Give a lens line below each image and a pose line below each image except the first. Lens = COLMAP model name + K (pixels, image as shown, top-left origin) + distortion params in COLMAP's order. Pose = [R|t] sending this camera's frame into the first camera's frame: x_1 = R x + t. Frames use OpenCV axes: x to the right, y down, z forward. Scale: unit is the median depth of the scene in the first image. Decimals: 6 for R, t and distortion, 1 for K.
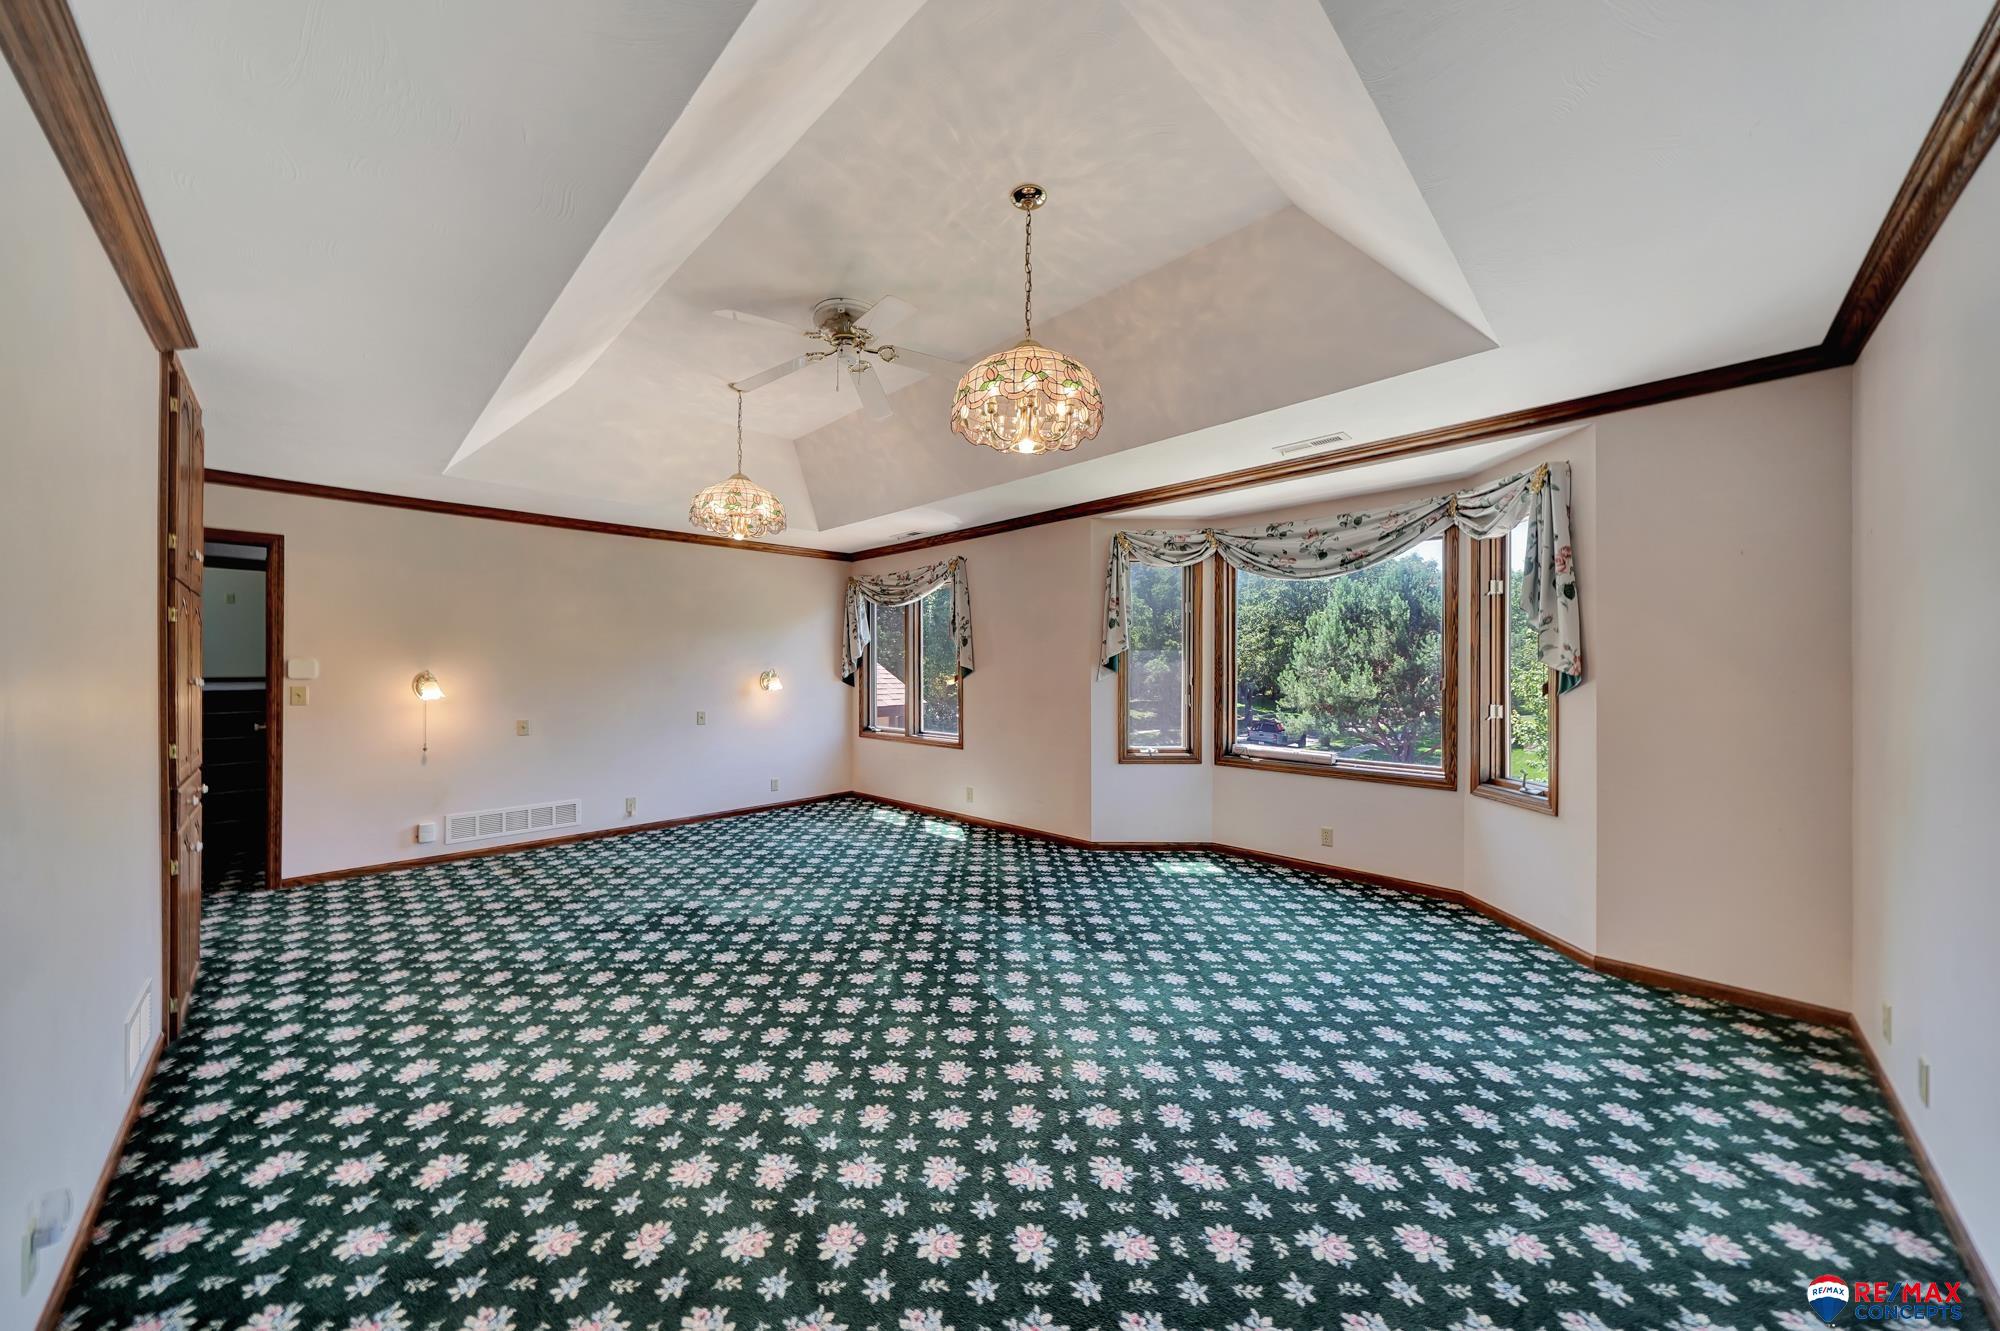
lens RADIAL K [[683.2, 0, 1000.0], [0, 683.2, 665.5], [0, 0, 1]] dist [0.000611, 0.000150]
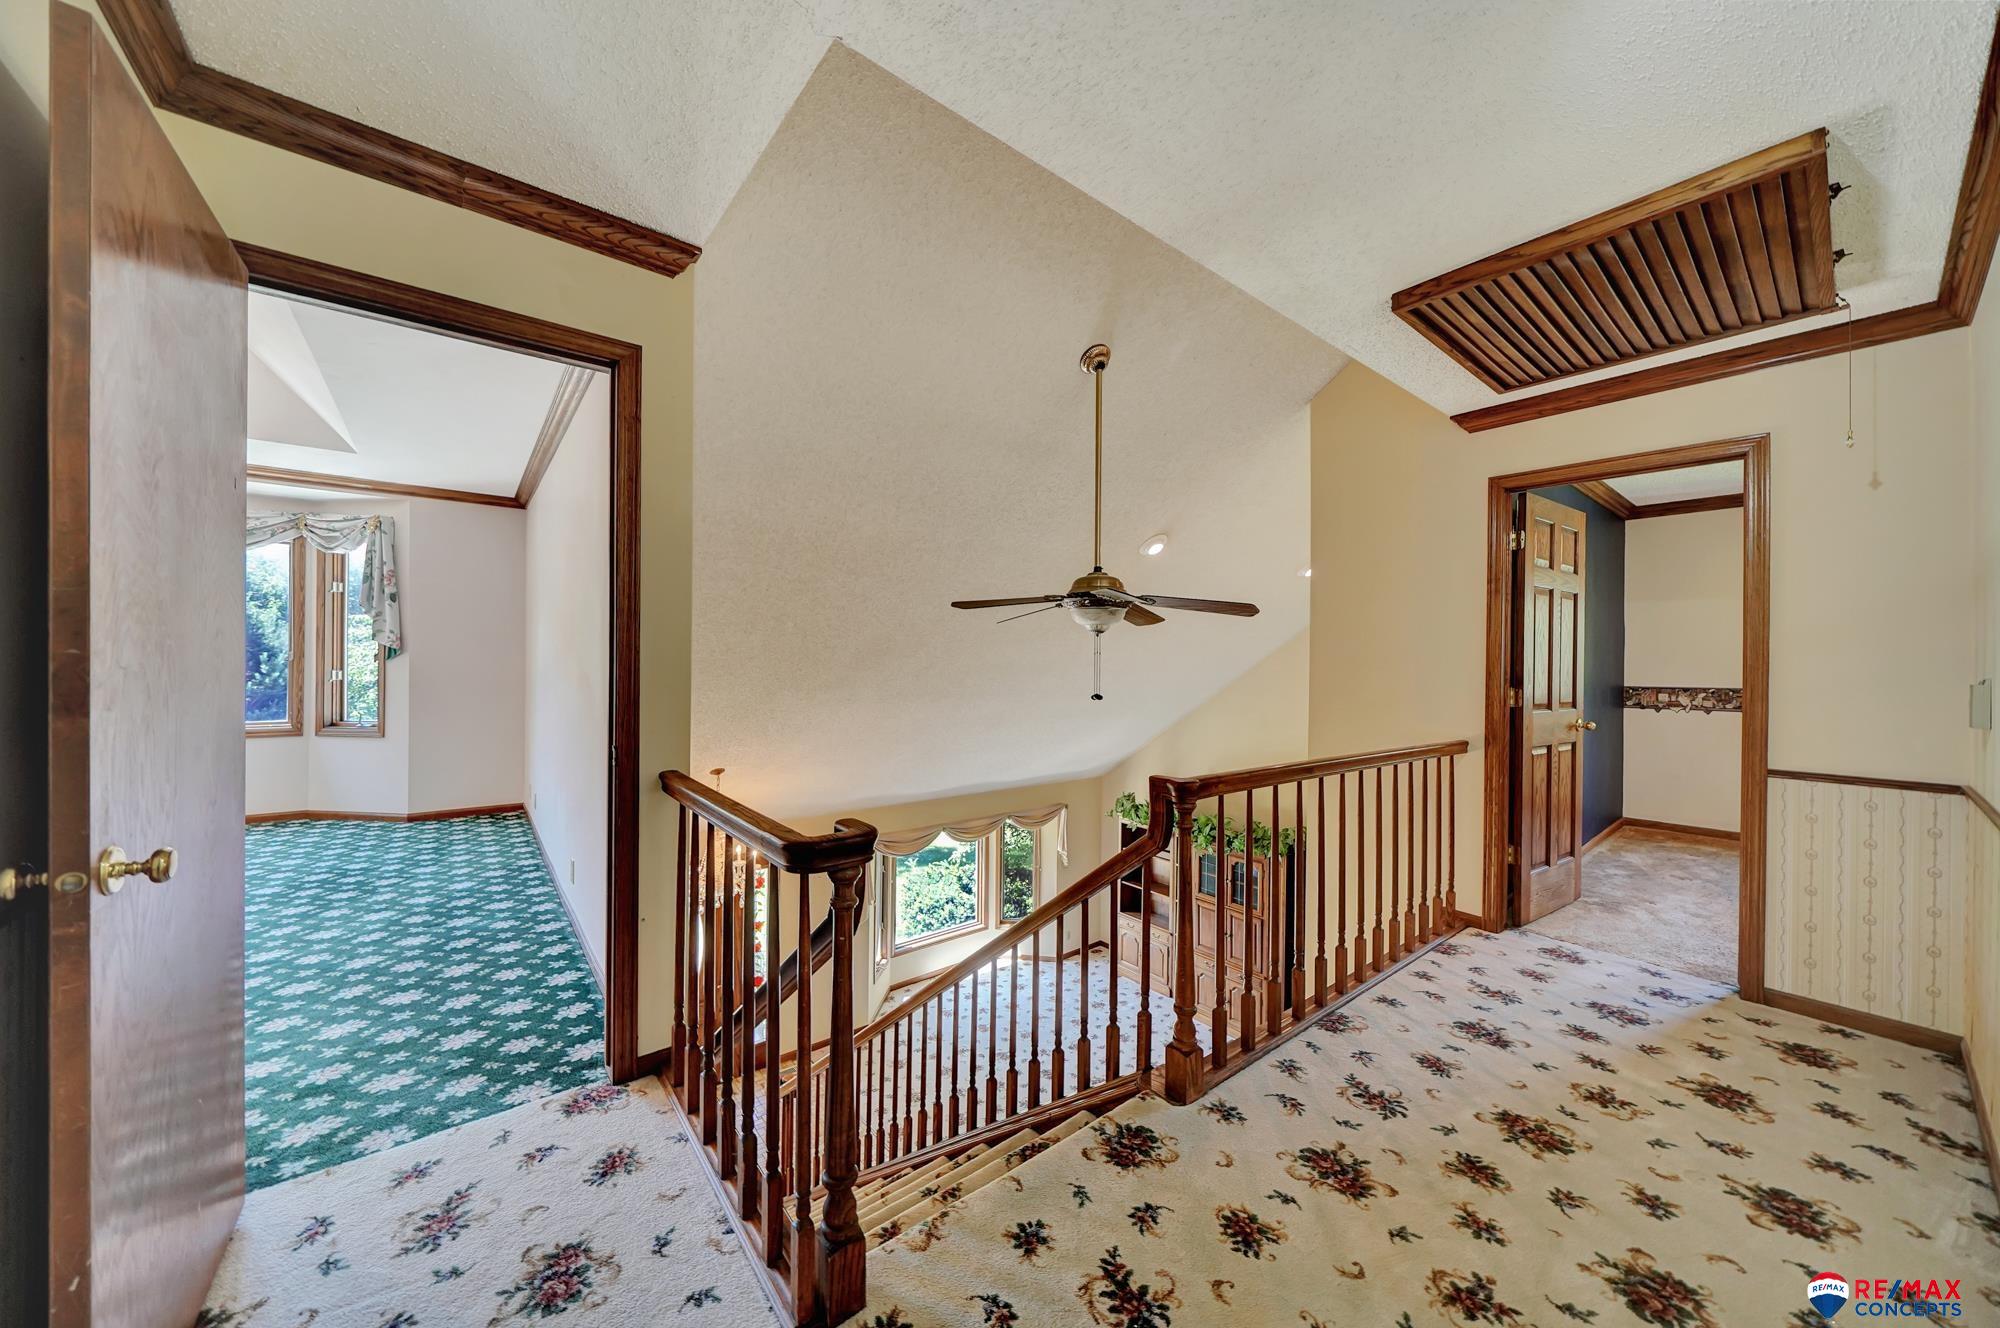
lens RADIAL K [[686.0, 0, 997.2], [0, 686.0, 653.7], [0, 0, 1]] dist [-0.003409, -0.000061]
pose [[0.124623, 0.002056, 0.992202, -0.576233], [-0.008059, 0.999967, -0.001060, 0.015263], [-0.992171, -0.007864, 0.124636, -0.603911]]
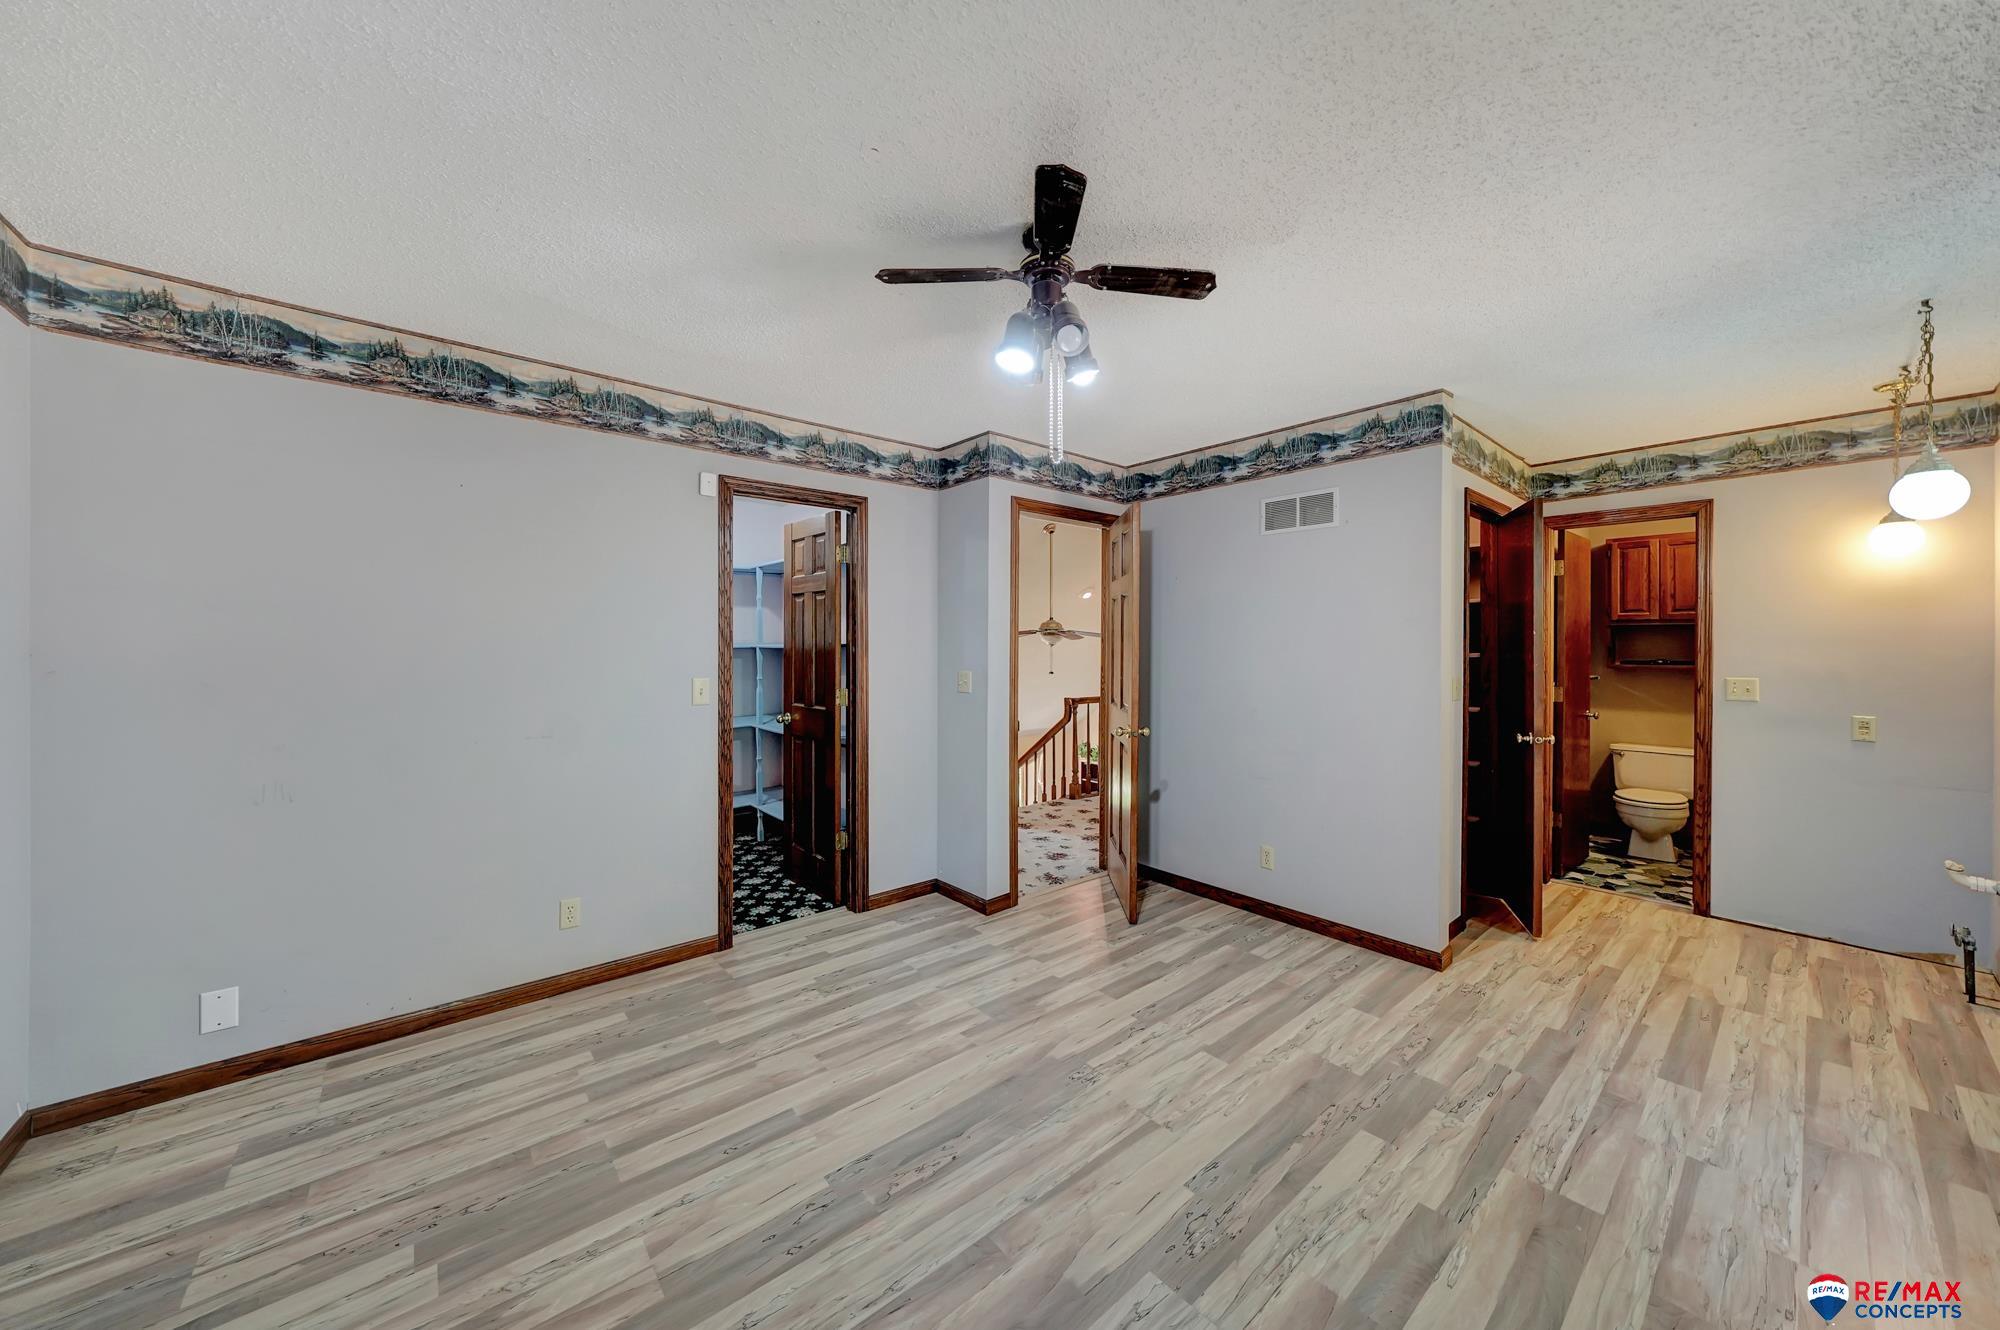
lens RADIAL K [[698.0, 0, 994.9], [0, 698.0, 643.3], [0, 0, 1]] dist [-0.003630, -0.000097]
pose [[0.104563, -0.007126, 0.994493, -1.843031], [0.000052, 0.999974, 0.007160, -0.036992], [-0.994518, -0.000697, 0.104561, -0.674168]]
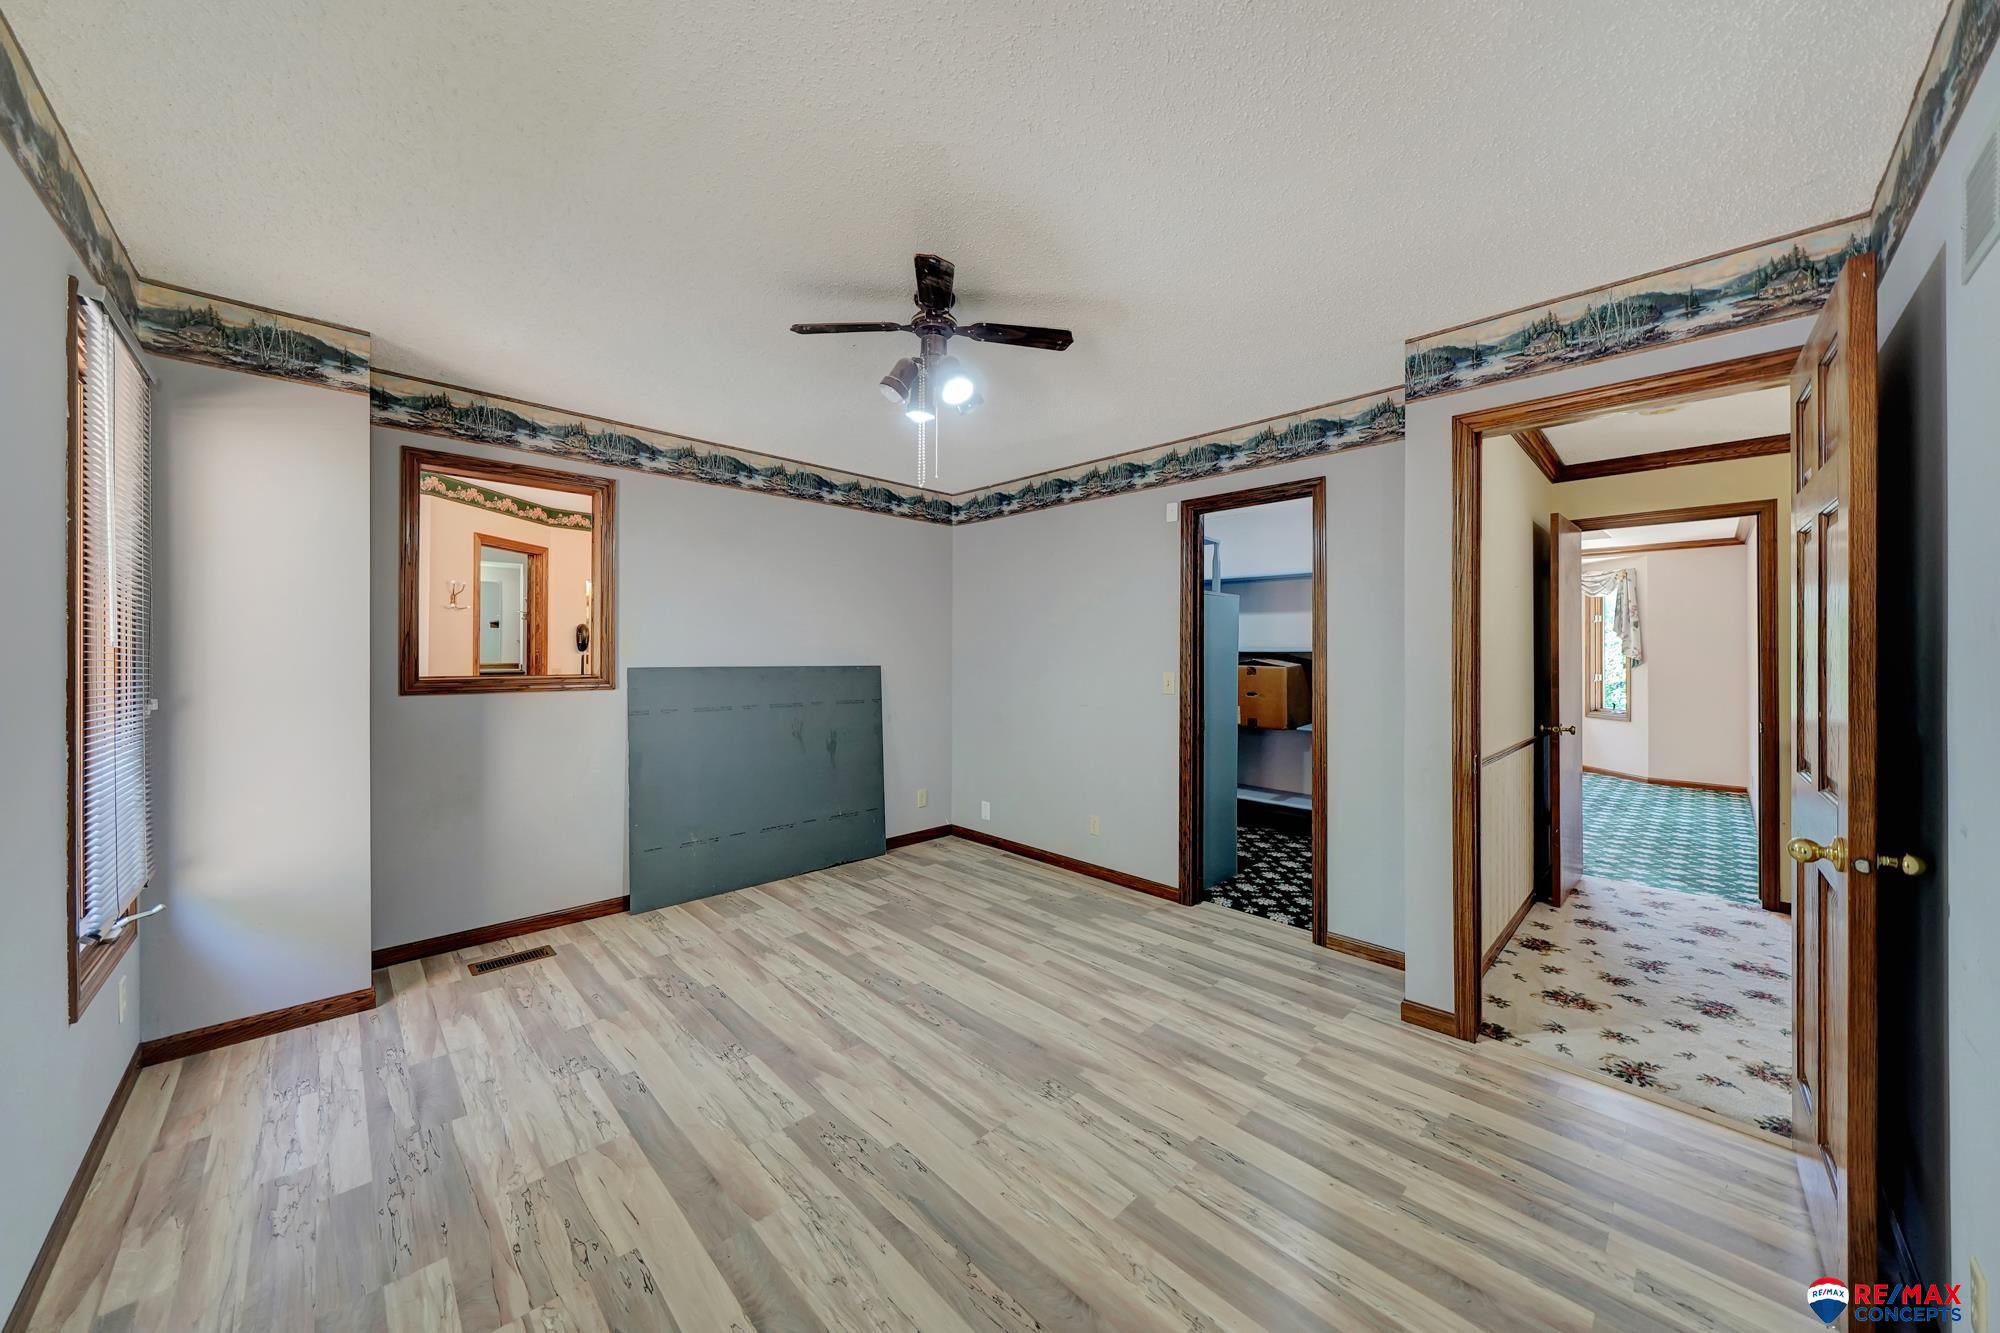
lens RADIAL K [[686.0, 0, 997.2], [0, 686.0, 656.2], [0, 0, 1]] dist [-0.003409, -0.000061]
pose [[0.999586, -0.003520, -0.028547, -1.204467], [0.003605, 0.999989, 0.002911, -0.014326], [0.028537, -0.003013, 0.999588, -1.313233]]
